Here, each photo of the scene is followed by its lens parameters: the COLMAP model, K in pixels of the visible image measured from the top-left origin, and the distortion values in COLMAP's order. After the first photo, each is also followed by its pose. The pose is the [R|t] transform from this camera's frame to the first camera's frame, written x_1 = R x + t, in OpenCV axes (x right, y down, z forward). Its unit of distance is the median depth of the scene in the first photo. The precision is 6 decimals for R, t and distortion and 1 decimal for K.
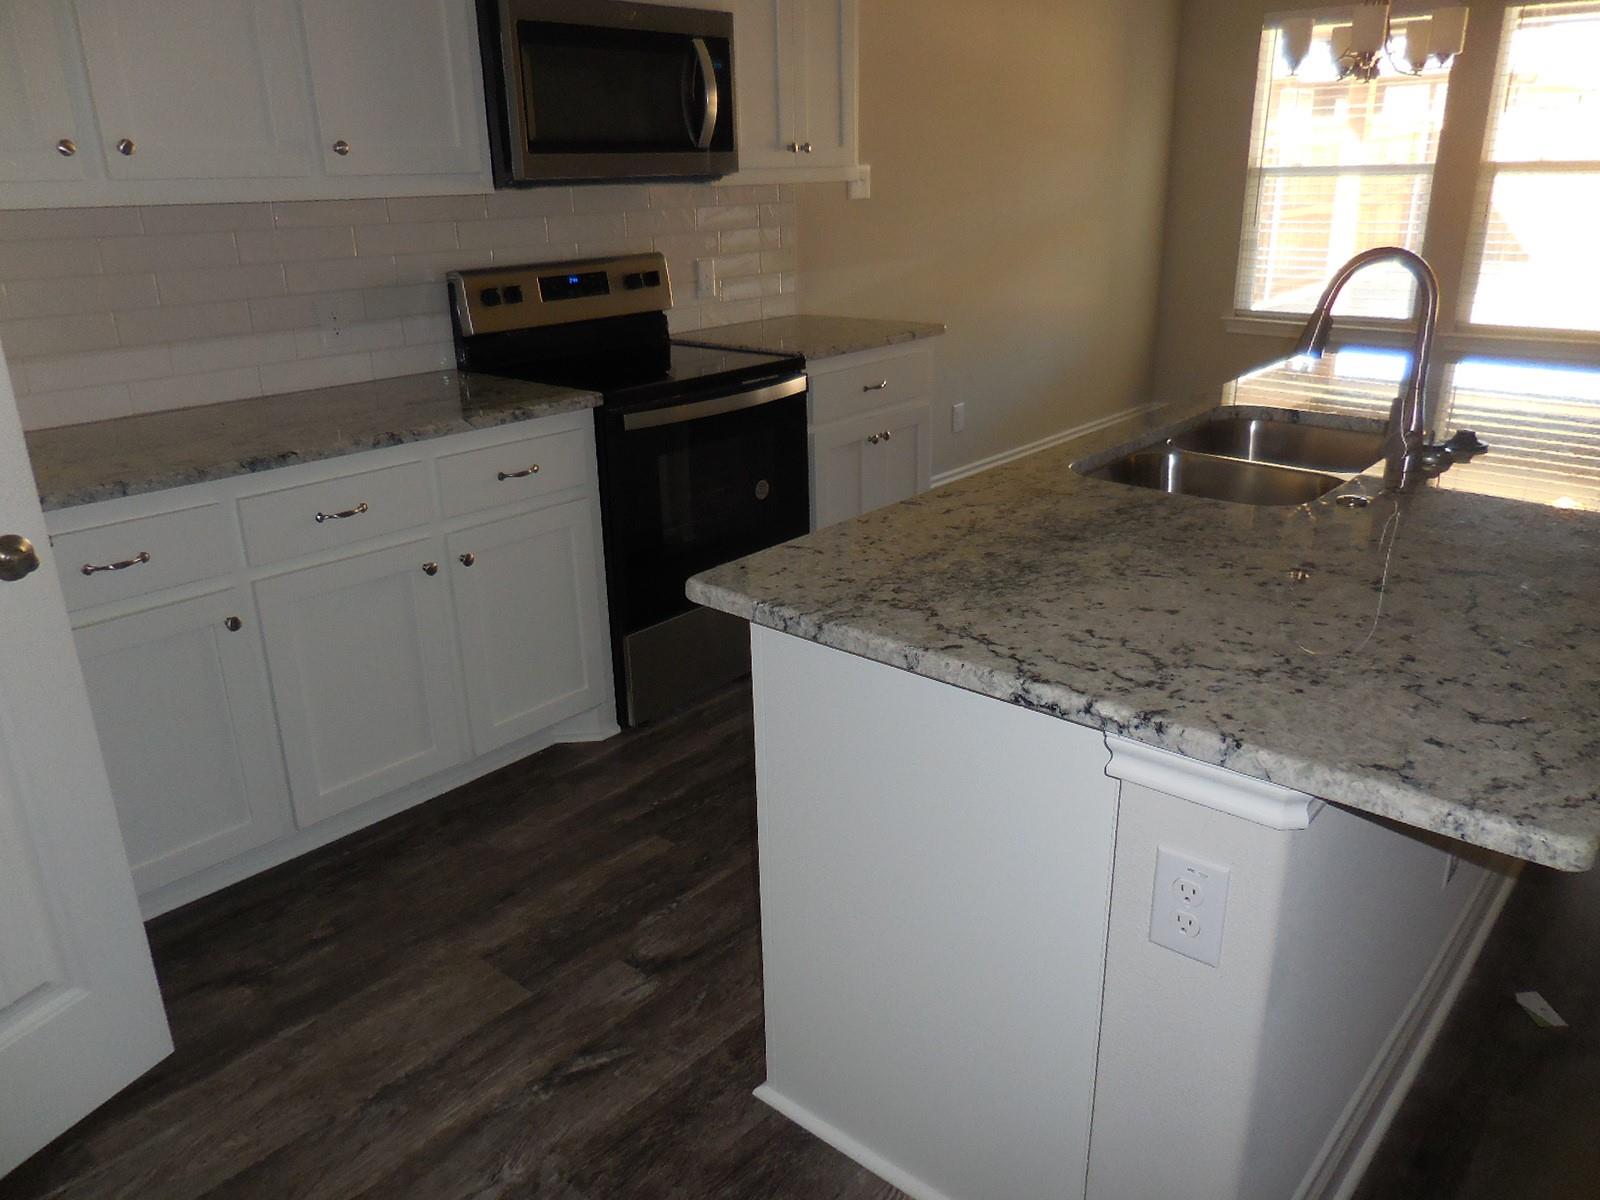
lens RADIAL K [[1196.5, 0, 803.4], [0, 1196.5, 601.3], [0, 0, 1]] dist [0.015456, 0.003943]
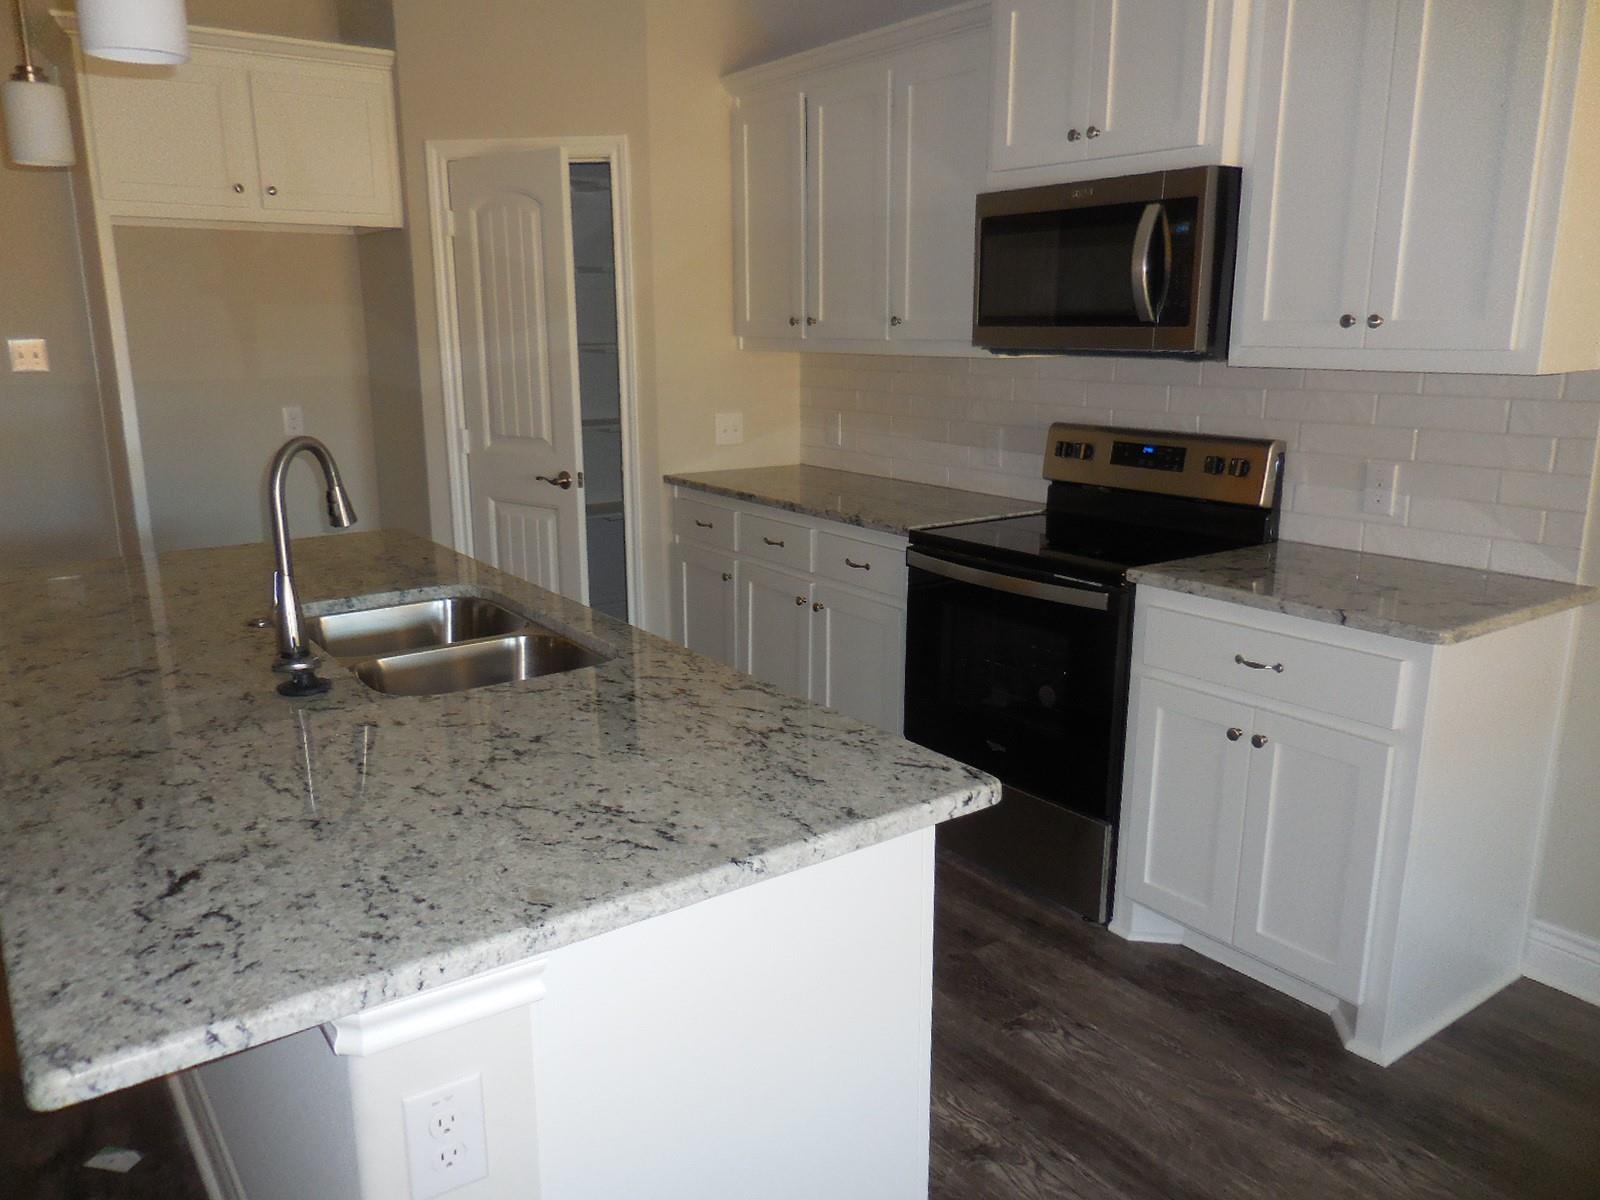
lens RADIAL K [[1196.5, 0, 803.5], [0, 1196.5, 601.8], [0, 0, 1]] dist [0.015456, 0.003943]
pose [[-0.234543, 0.233856, -0.943558, 0.792088], [-0.331318, 0.893287, 0.303754, -0.348695], [0.913903, 0.383861, -0.132034, 0.888795]]
